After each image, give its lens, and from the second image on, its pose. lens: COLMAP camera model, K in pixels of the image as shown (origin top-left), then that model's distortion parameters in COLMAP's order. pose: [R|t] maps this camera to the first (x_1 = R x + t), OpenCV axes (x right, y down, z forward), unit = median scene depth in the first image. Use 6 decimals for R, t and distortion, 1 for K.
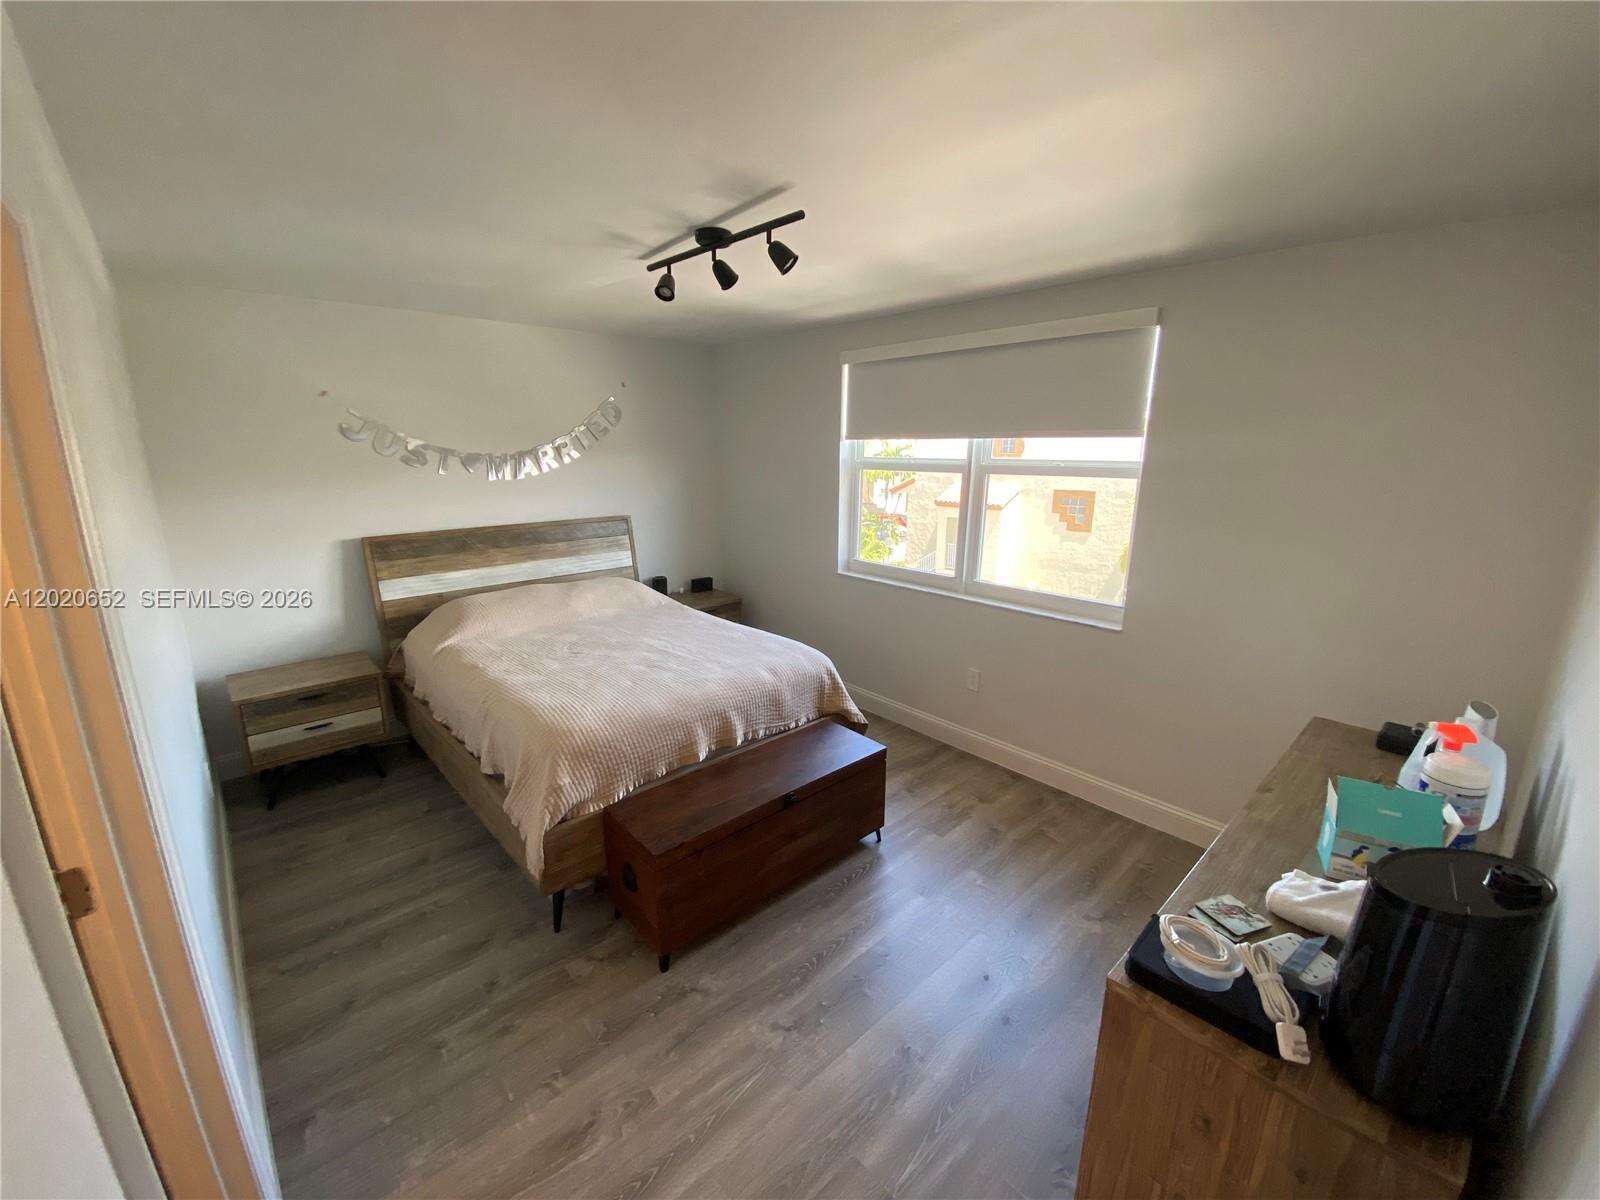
lens RADIAL K [[645.9, 0, 804.8], [0, 645.9, 604.9], [0, 0, 1]] dist [-0.005547, -0.002993]
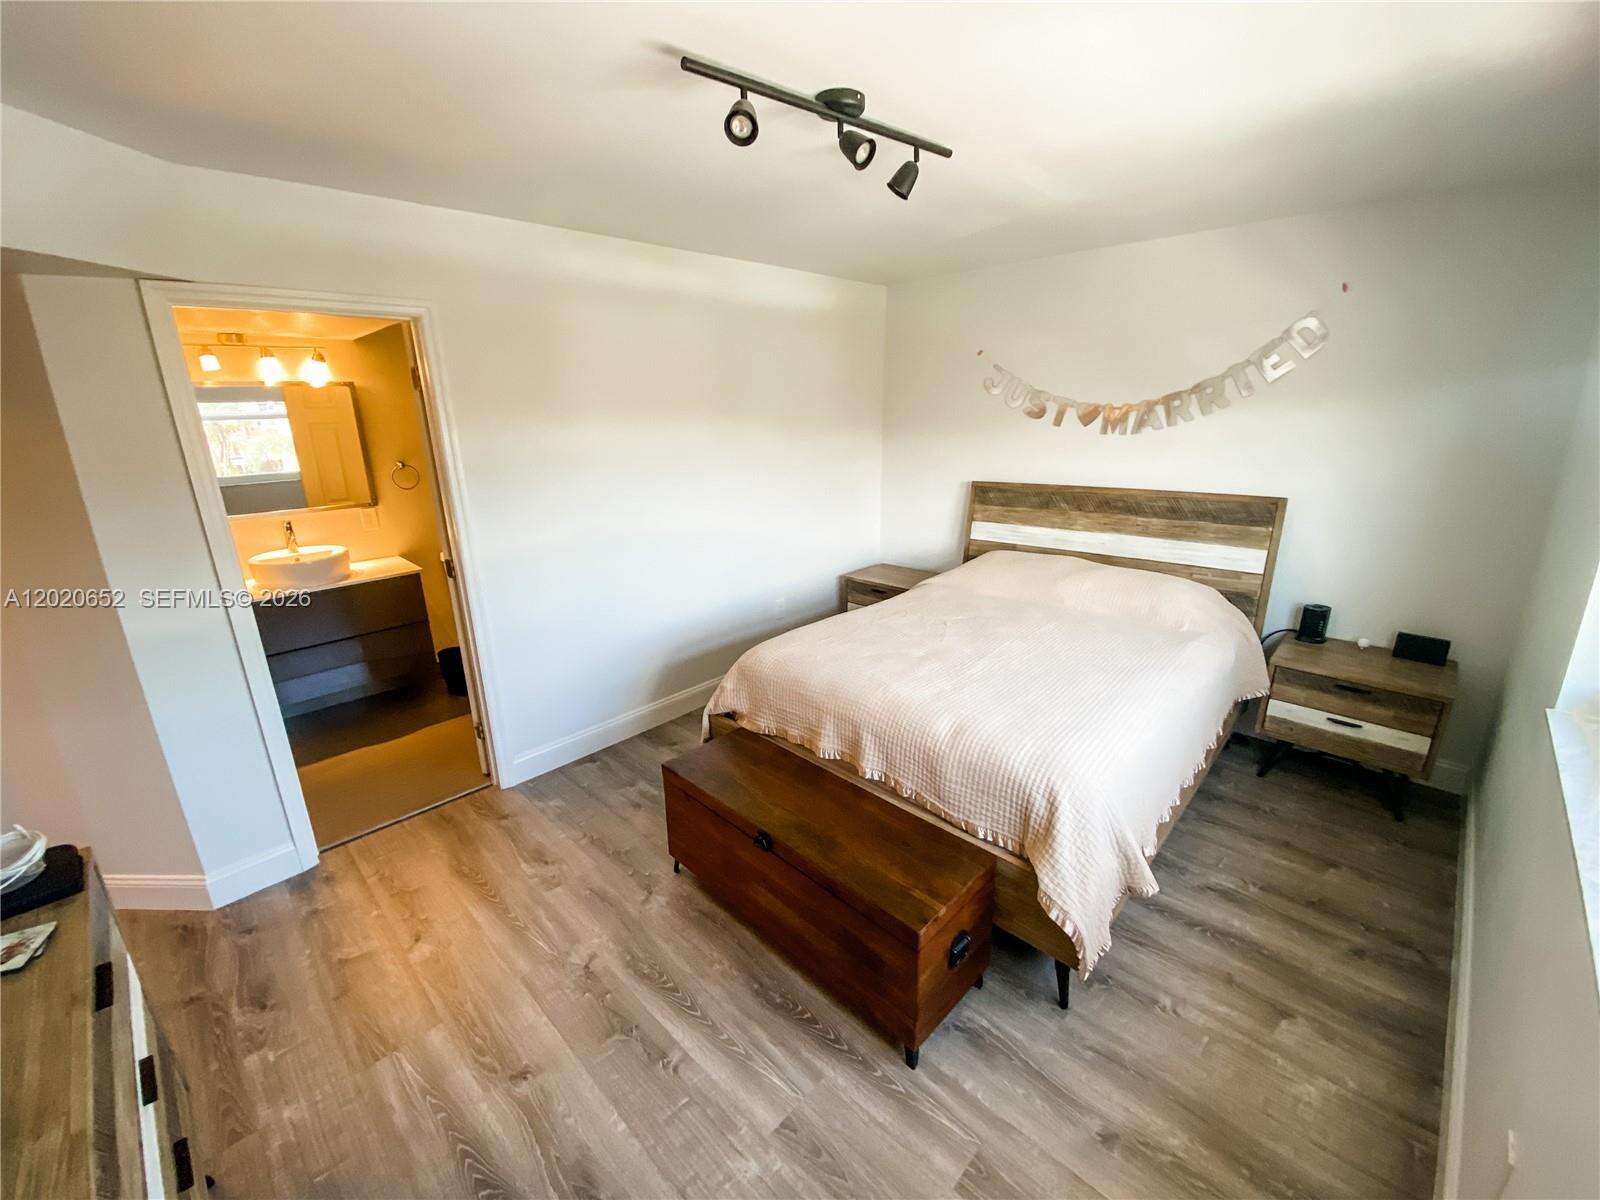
lens RADIAL K [[645.9, 0, 800.1], [0, 645.9, 601.5], [0, 0, 1]] dist [-0.005547, -0.002993]
pose [[0.042892, 0.276388, -0.960089, 0.628317], [-0.220112, 0.939975, 0.260764, -0.182399], [0.974531, 0.200142, 0.101154, 0.851708]]
